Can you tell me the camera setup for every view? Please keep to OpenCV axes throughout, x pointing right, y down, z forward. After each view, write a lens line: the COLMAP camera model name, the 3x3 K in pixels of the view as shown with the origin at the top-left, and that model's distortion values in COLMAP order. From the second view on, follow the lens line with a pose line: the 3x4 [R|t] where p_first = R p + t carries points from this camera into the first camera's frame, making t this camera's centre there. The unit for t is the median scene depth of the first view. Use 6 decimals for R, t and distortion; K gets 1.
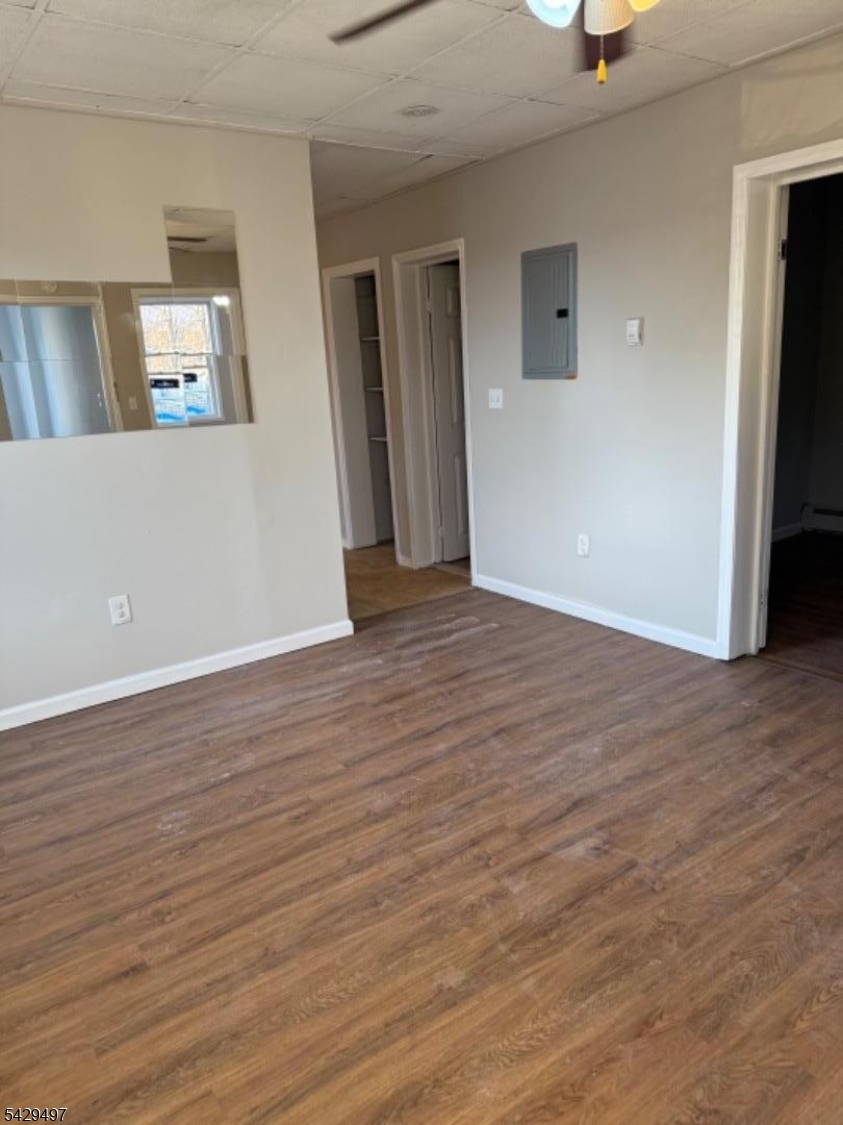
lens RADIAL K [[785.1, 0, 422.8], [0, 785.1, 542.9], [0, 0, 1]] dist [0.071836, -0.093246]
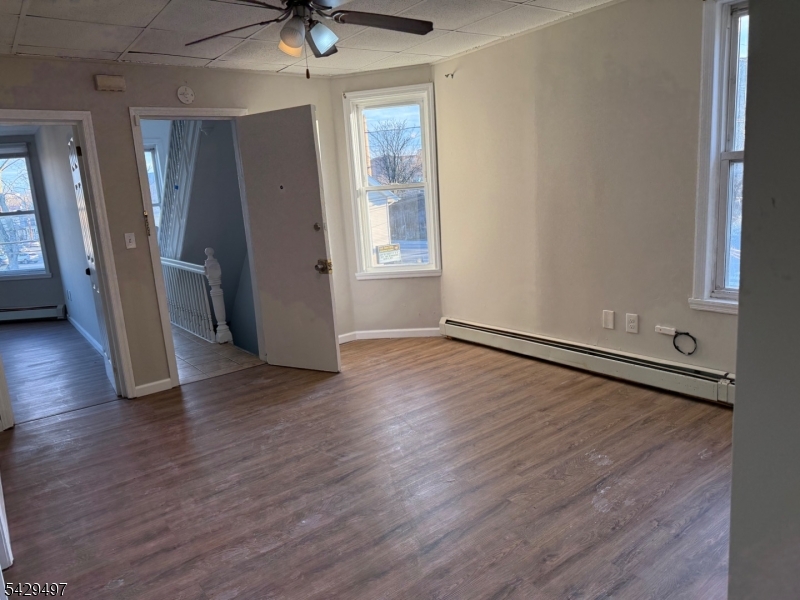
lens RADIAL K [[558.3, 0, 399.0], [0, 558.3, 302.1], [0, 0, 1]] dist [0.071836, -0.093246]
pose [[-0.991622, 0.129177, 0.000146, 0.030917], [0.117461, 0.901214, 0.417153, -0.371645], [0.053755, 0.413675, -0.908836, 1.597661]]
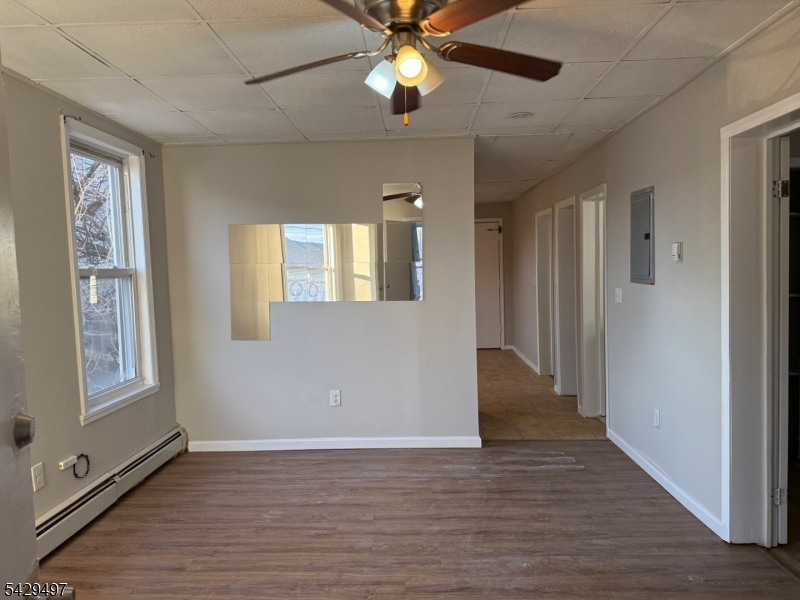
lens RADIAL K [[558.3, 0, 405.4], [0, 558.3, 282.9], [0, 0, 1]] dist [0.071836, -0.093246]
pose [[0.797504, 0.052735, -0.601005, 0.580847], [-0.155966, 0.980330, -0.120941, -0.050999], [0.582805, 0.190187, 0.790042, 0.052120]]
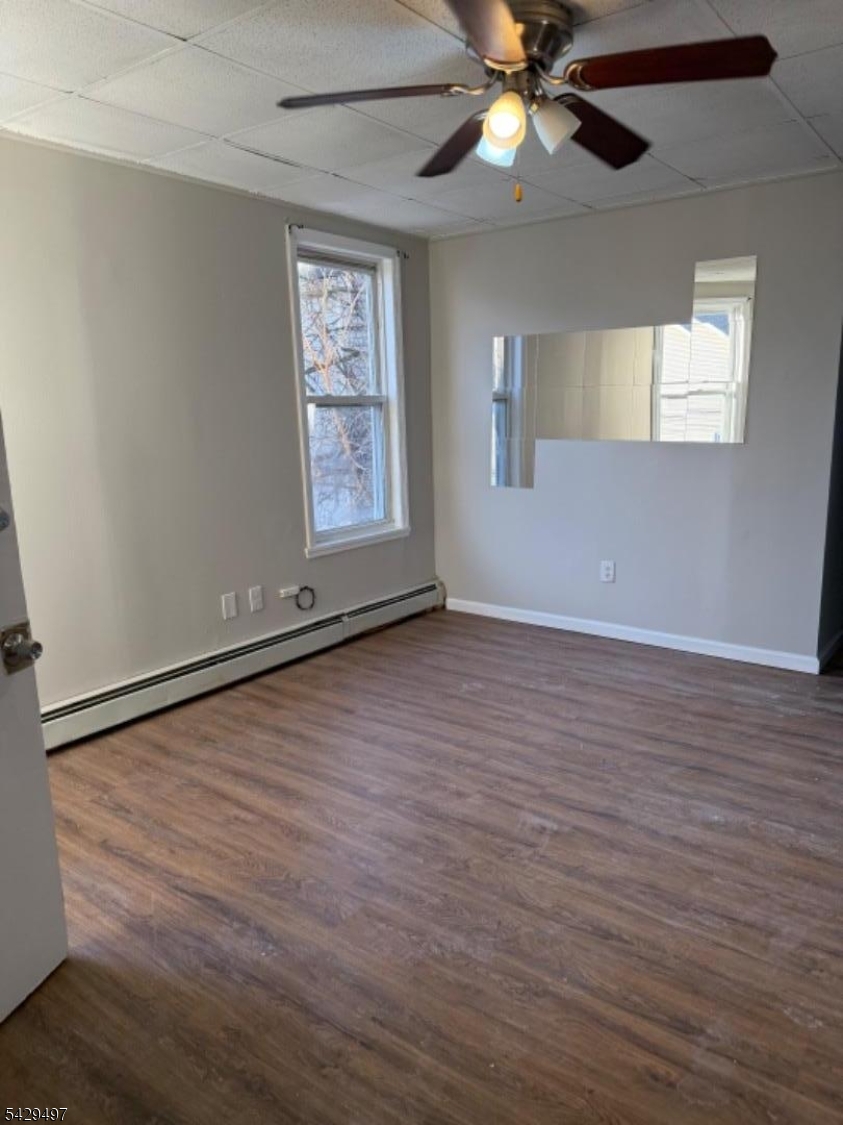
lens RADIAL K [[785.1, 0, 420.9], [0, 785.1, 549.9], [0, 0, 1]] dist [0.071836, -0.093246]
pose [[0.299453, 0.222592, -0.927783, 0.887944], [-0.210571, 0.963846, 0.163279, -0.120576], [0.930585, 0.146470, 0.335498, 0.301440]]
